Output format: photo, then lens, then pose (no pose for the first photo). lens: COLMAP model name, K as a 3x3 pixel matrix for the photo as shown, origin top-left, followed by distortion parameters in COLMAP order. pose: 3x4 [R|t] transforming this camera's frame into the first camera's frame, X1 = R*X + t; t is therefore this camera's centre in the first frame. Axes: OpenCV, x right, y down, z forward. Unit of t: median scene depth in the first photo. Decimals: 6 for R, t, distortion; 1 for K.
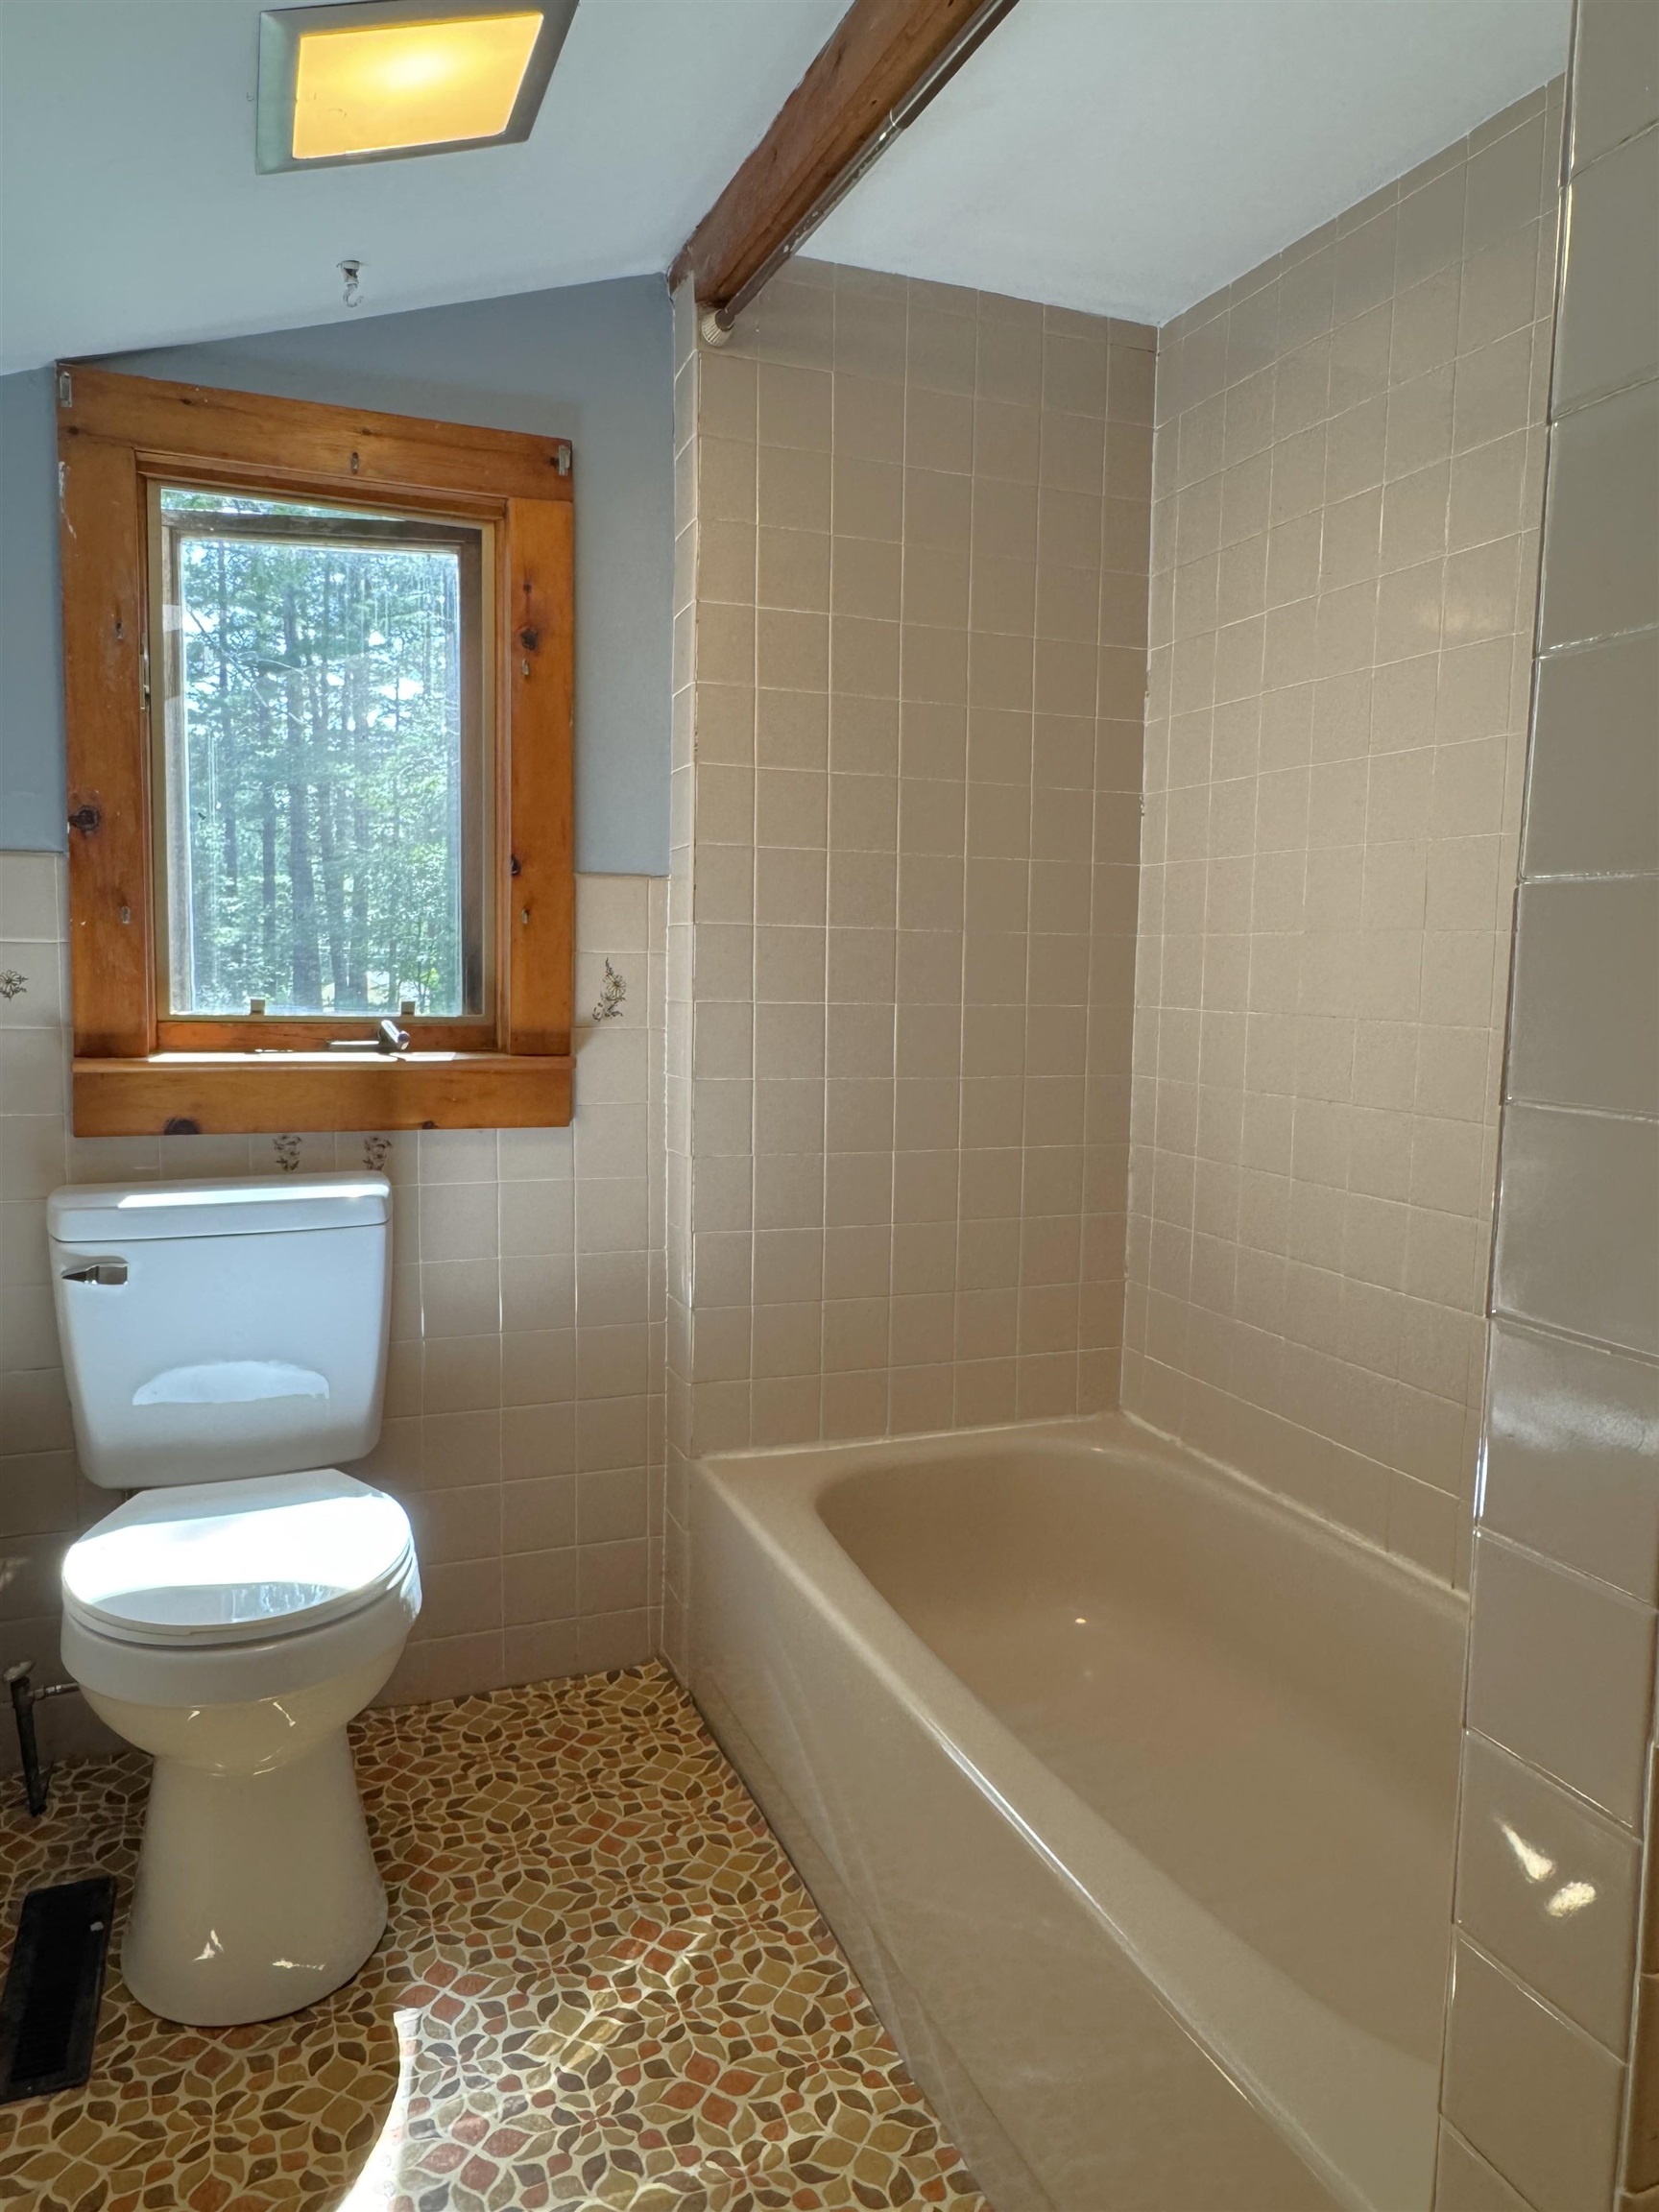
lens RADIAL K [[1524.1, 0, 830.5], [0, 1524.1, 1101.1], [0, 0, 1]] dist [0.004363, -0.000181]
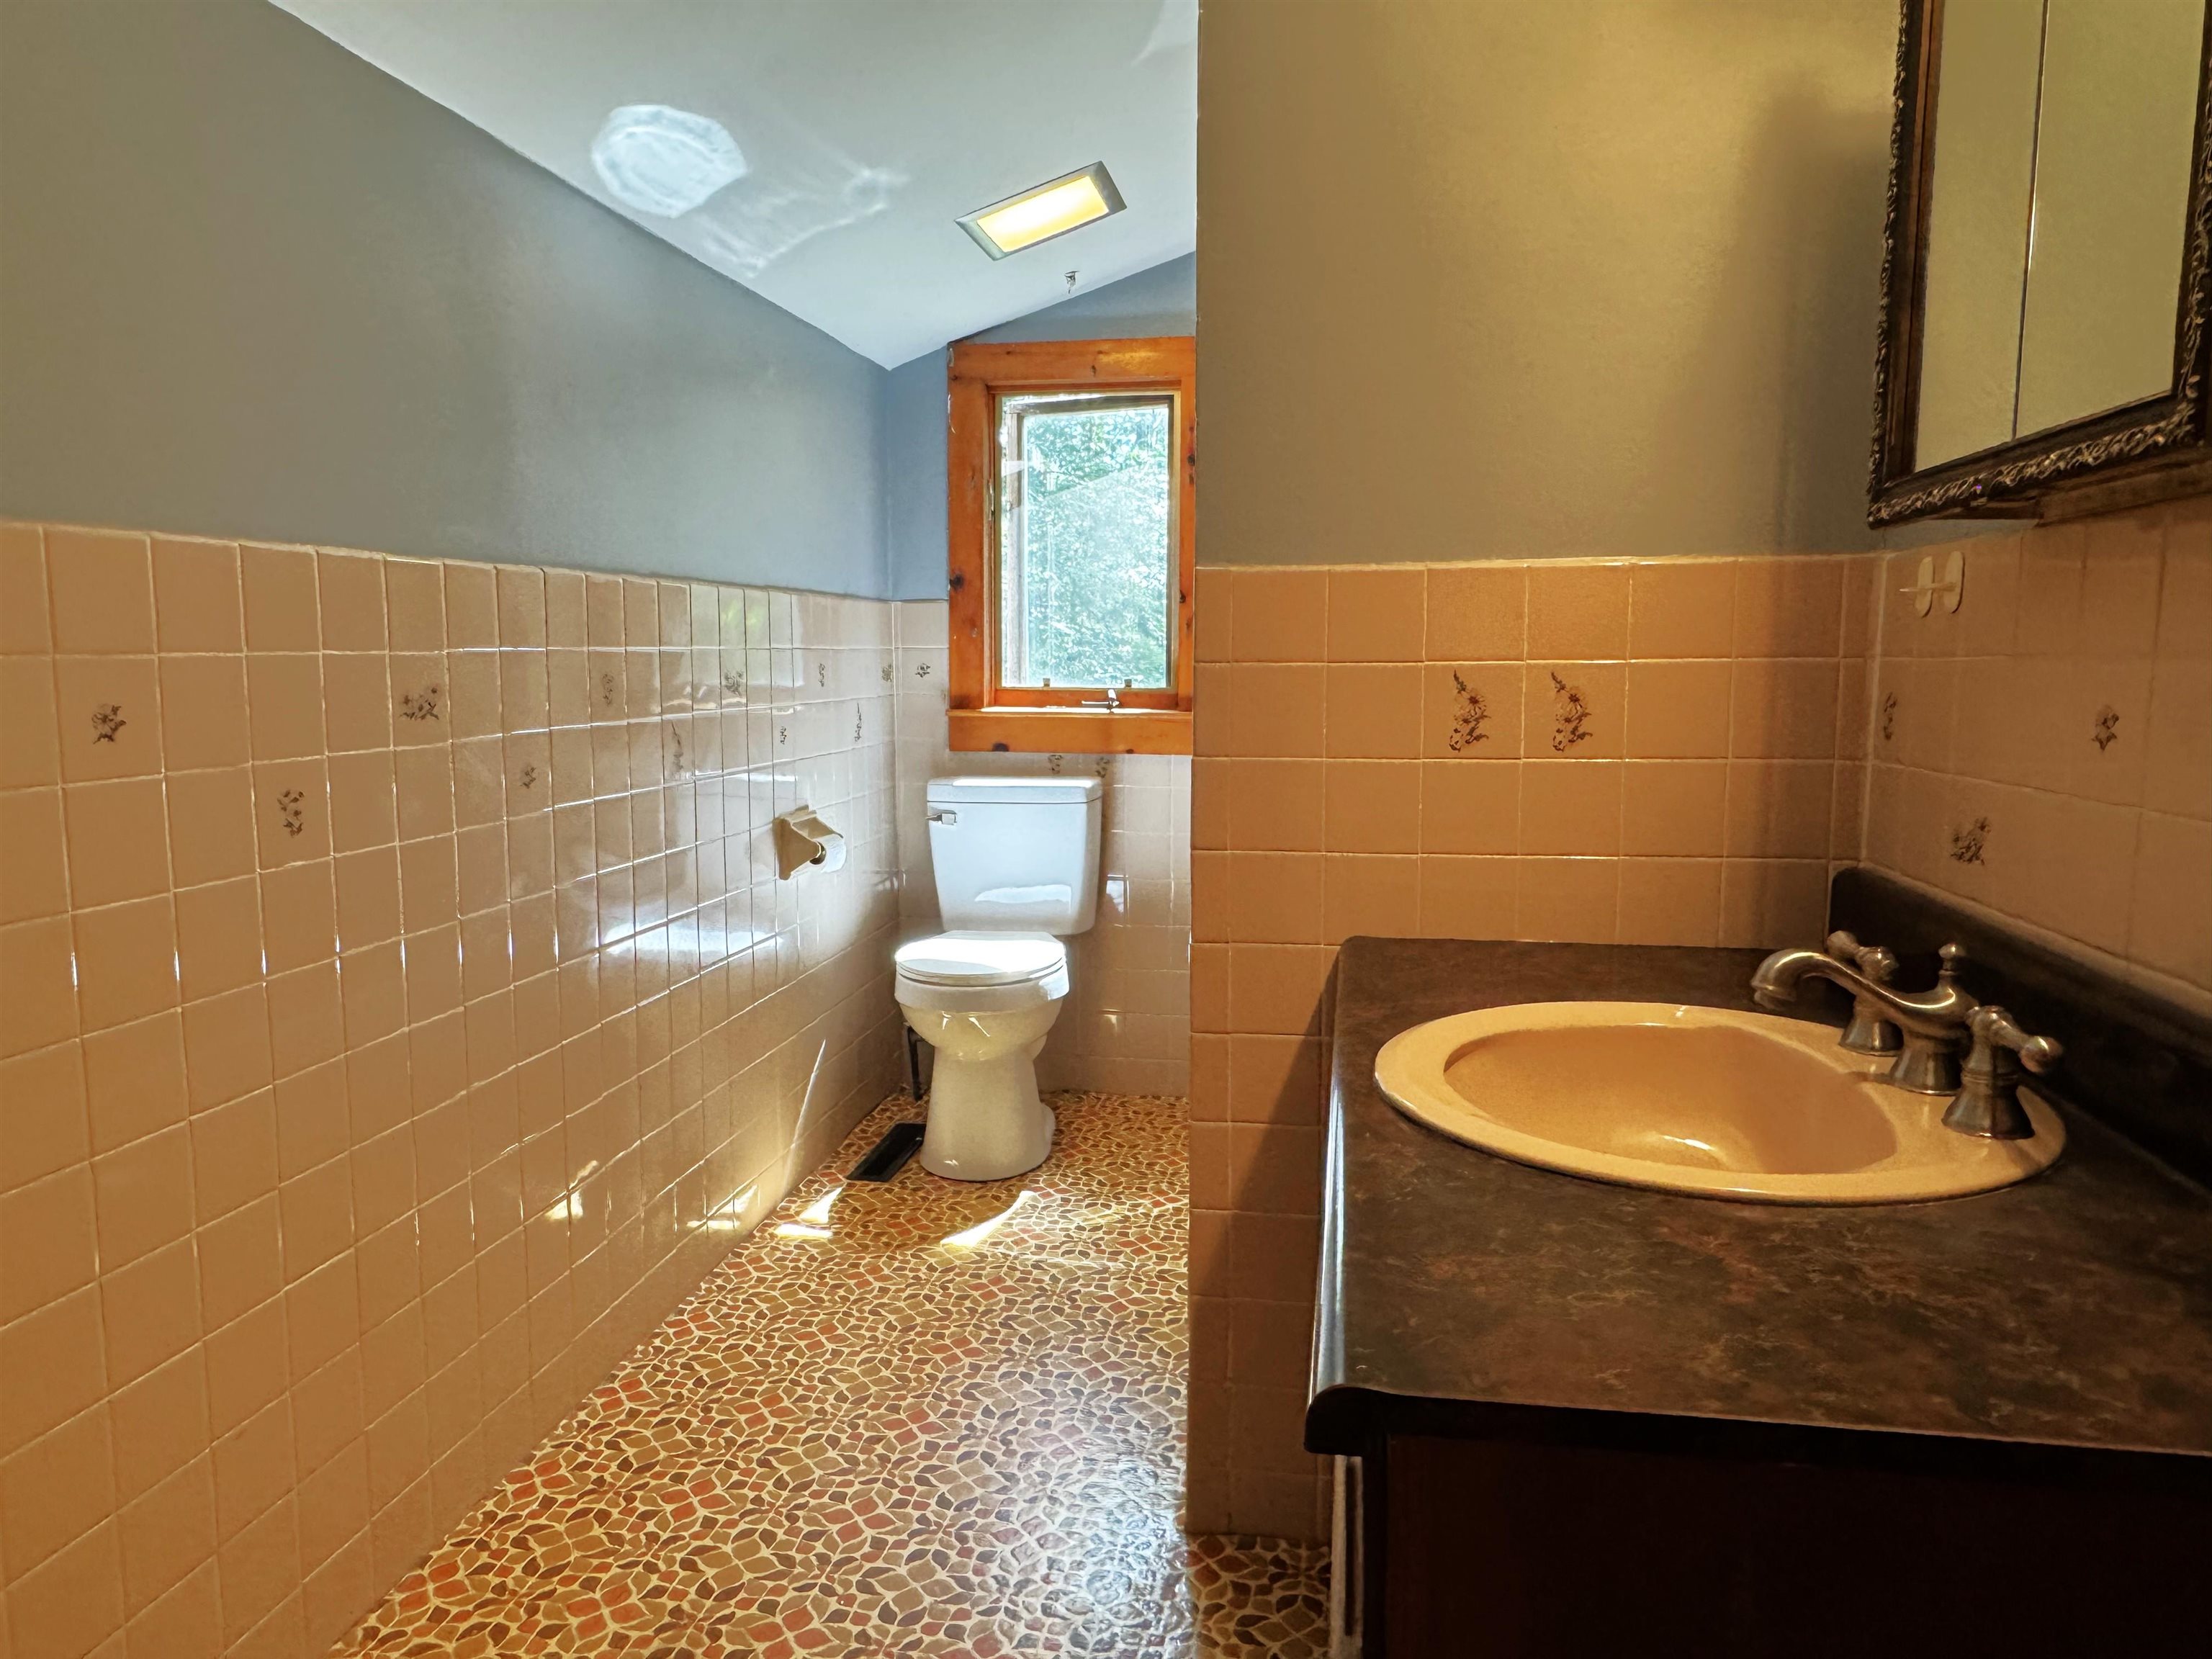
lens RADIAL K [[1524.1, 0, 1107.1], [0, 1524.1, 830.3], [0, 0, 1]] dist [0.004363, -0.000181]
pose [[0.841067, 0.045729, -0.538994, 0.701373], [-0.037016, 0.998950, 0.026991, 0.065048], [0.539662, -0.002750, 0.841877, -0.490930]]
